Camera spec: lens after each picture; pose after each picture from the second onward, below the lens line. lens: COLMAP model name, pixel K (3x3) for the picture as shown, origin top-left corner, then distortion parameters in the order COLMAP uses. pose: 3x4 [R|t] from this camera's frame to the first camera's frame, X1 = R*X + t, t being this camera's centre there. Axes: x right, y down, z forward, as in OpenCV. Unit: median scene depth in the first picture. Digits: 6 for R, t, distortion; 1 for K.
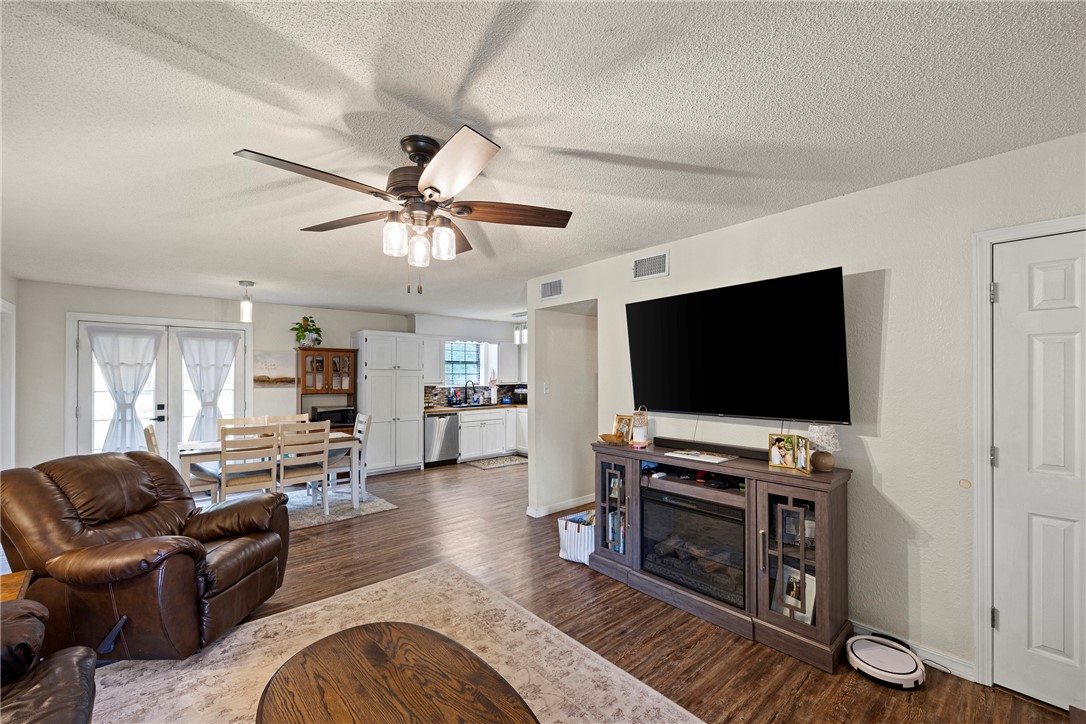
lens RADIAL K [[454.1, 0, 540.7], [0, 454.1, 371.9], [0, 0, 1]] dist [-0.000058, -0.000683]
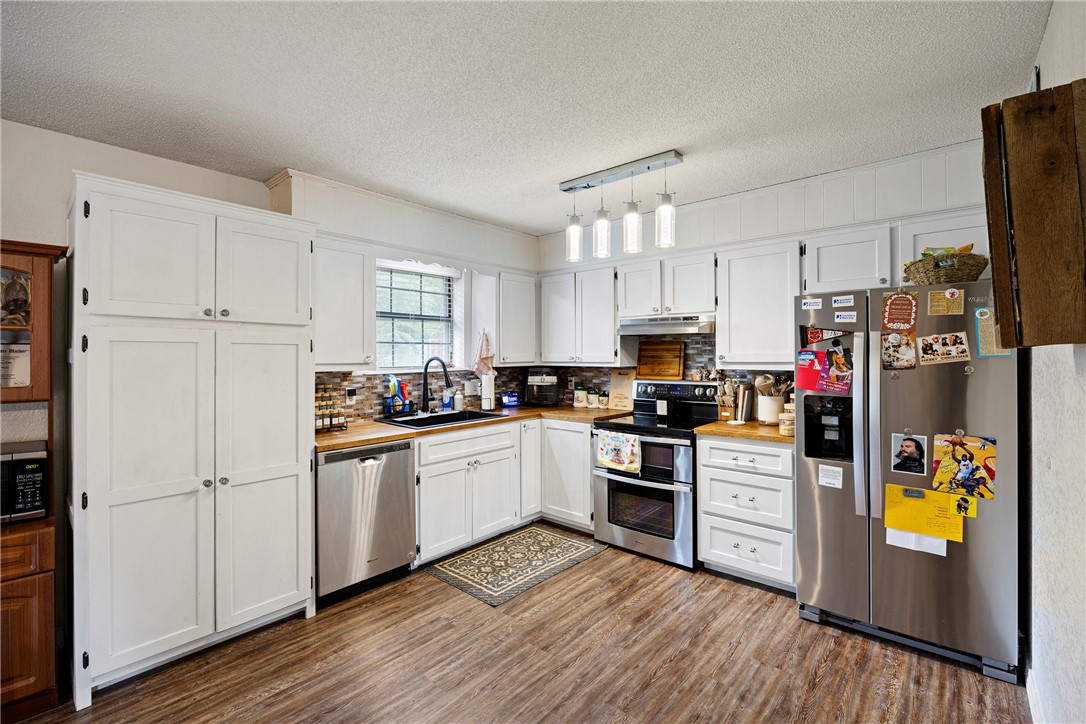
lens RADIAL K [[476.1, 0, 546.9], [0, 476.1, 354.2], [0, 0, 1]] dist [-0.014537, 0.001696]
pose [[0.988164, -0.002041, 0.153390, -0.145782], [0.001288, 0.999987, 0.005005, 0.016588], [-0.153398, -0.004748, 0.988153, 0.652918]]
